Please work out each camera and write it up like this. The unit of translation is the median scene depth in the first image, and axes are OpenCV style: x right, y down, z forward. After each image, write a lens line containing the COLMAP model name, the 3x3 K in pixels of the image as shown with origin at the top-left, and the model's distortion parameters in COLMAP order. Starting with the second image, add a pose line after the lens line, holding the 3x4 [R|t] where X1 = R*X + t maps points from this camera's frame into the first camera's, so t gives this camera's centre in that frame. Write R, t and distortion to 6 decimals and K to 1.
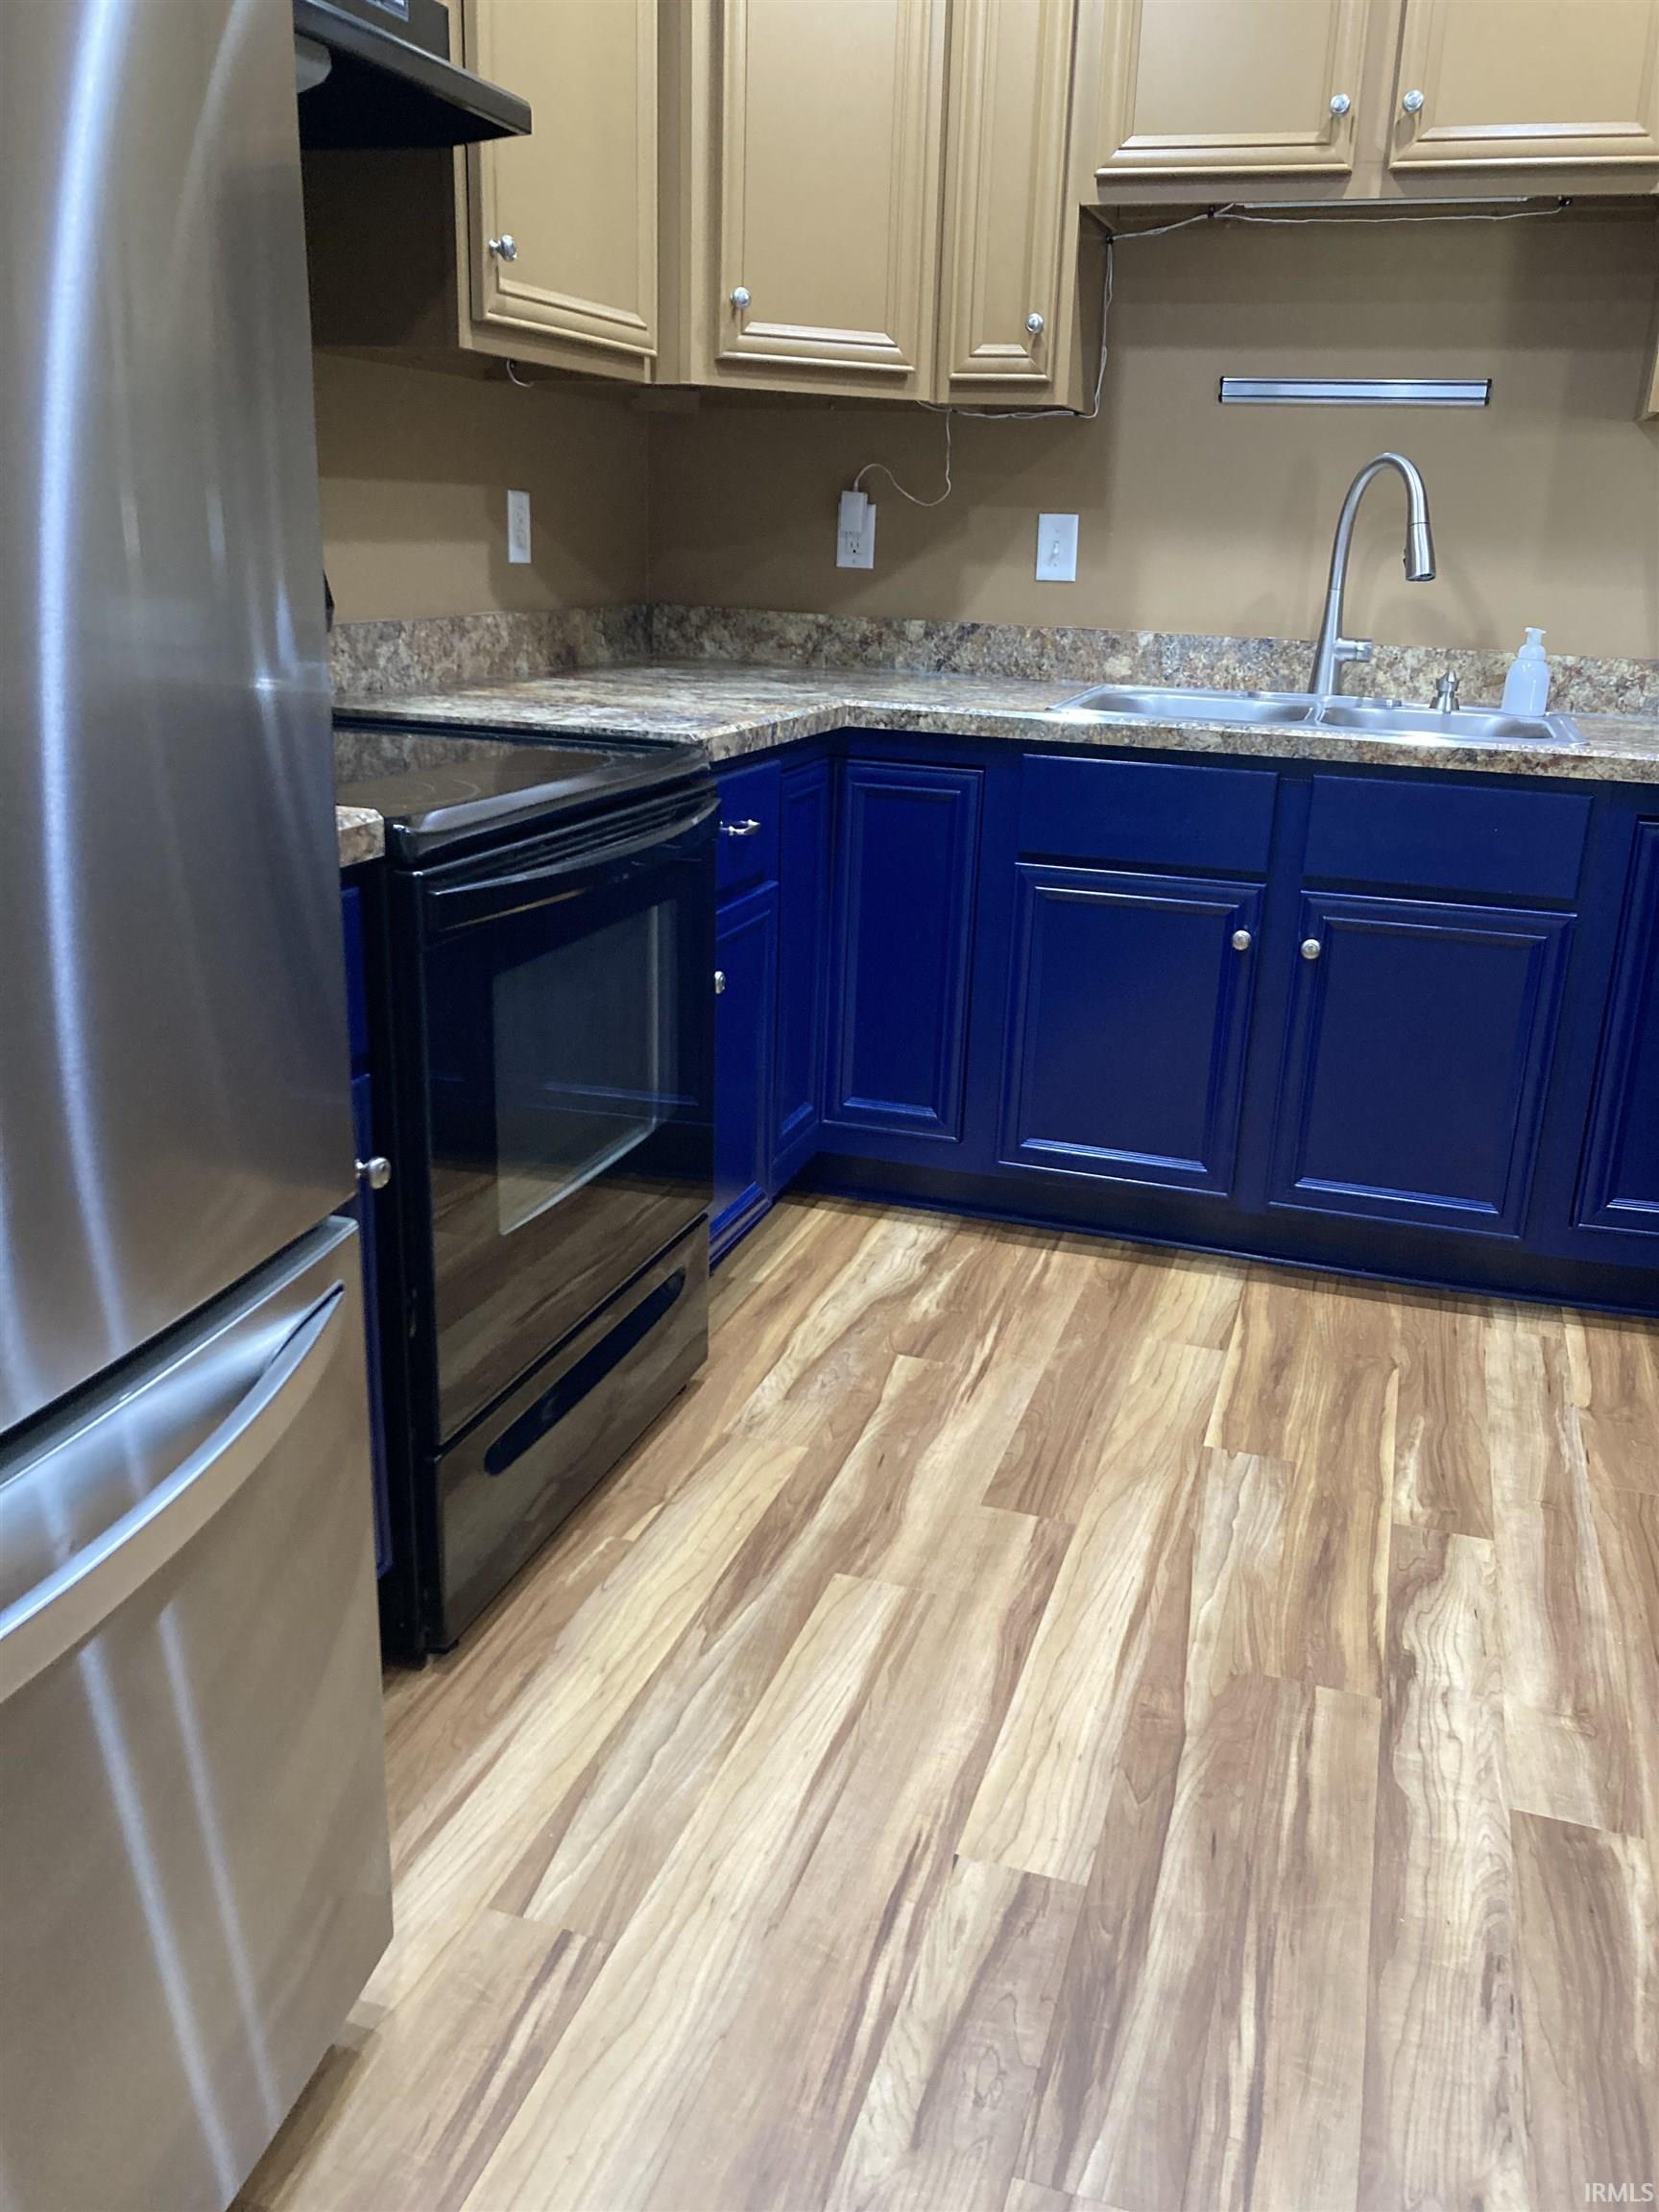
lens RADIAL K [[1800.0, 0, 862.5], [0, 1800.0, 1092.9], [0, 0, 1]] dist [0.082090, -0.128130]
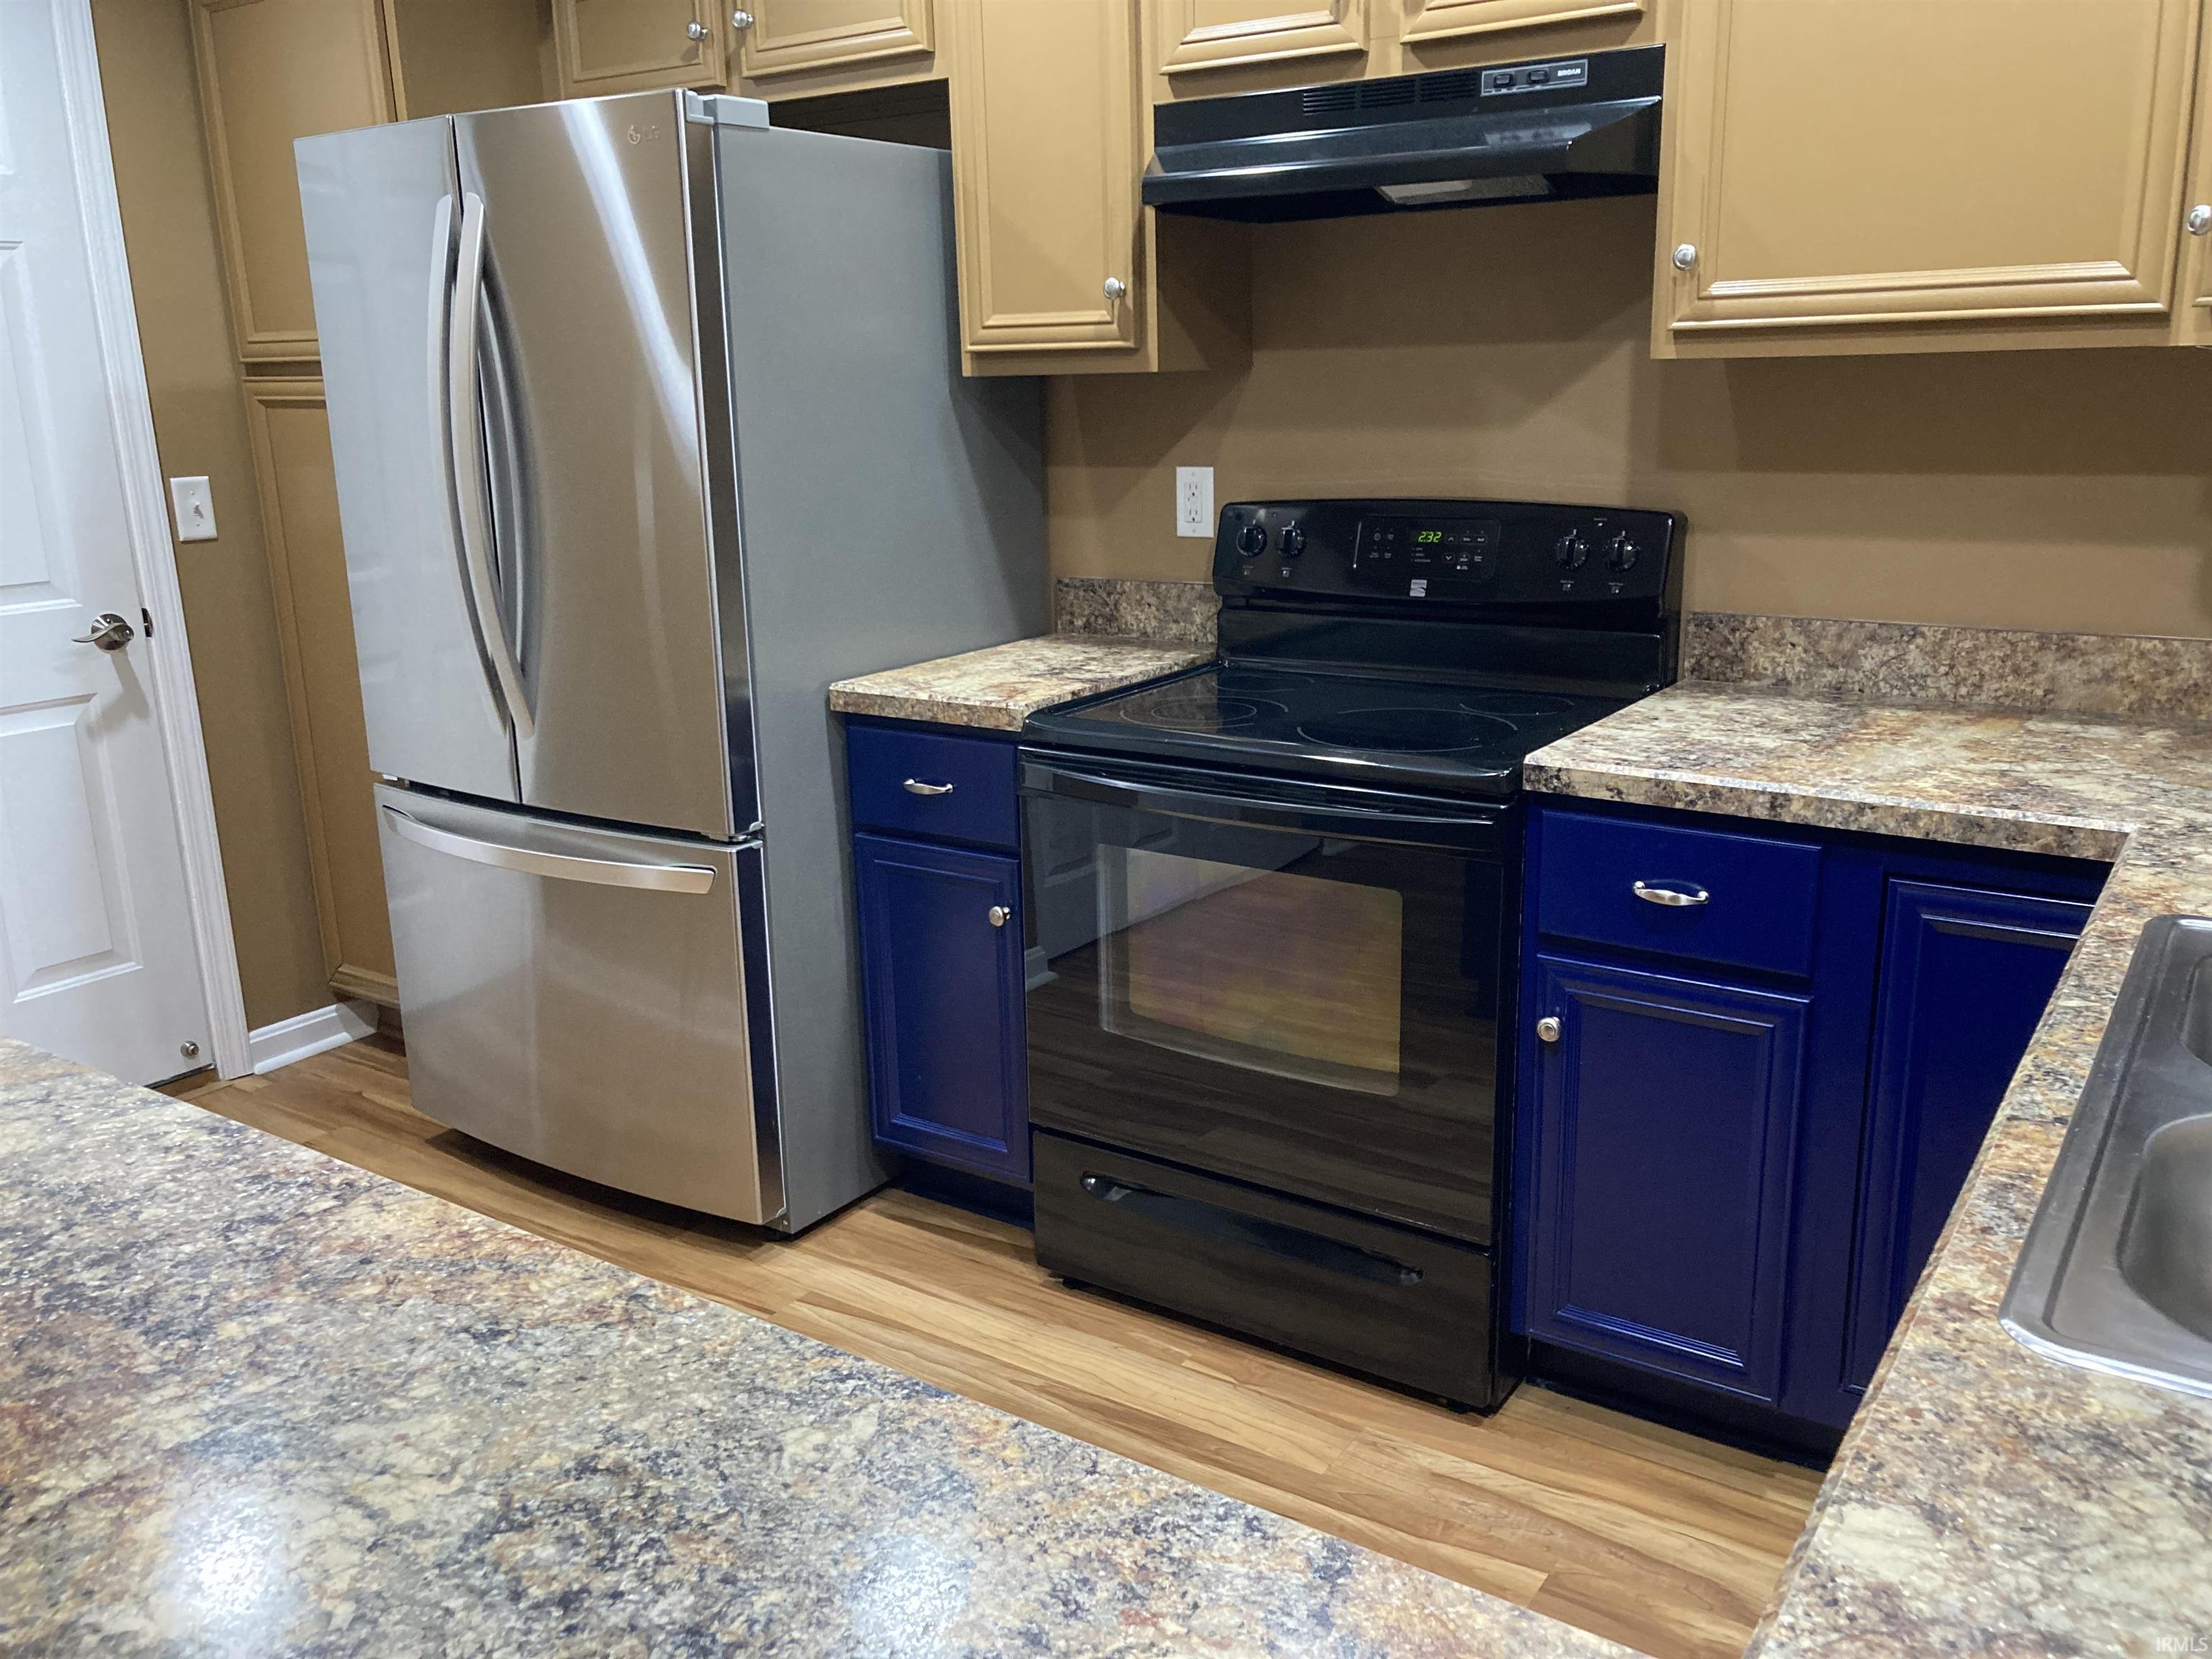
lens RADIAL K [[1758.3, 0, 1101.2], [0, 1758.3, 846.0], [0, 0, 1]] dist [0.007369, 0.001438]
pose [[-0.286794, 0.219701, -0.932459, 0.673571], [-0.279434, 0.911835, 0.300787, -0.298488], [0.916333, 0.346825, -0.200117, 0.811031]]
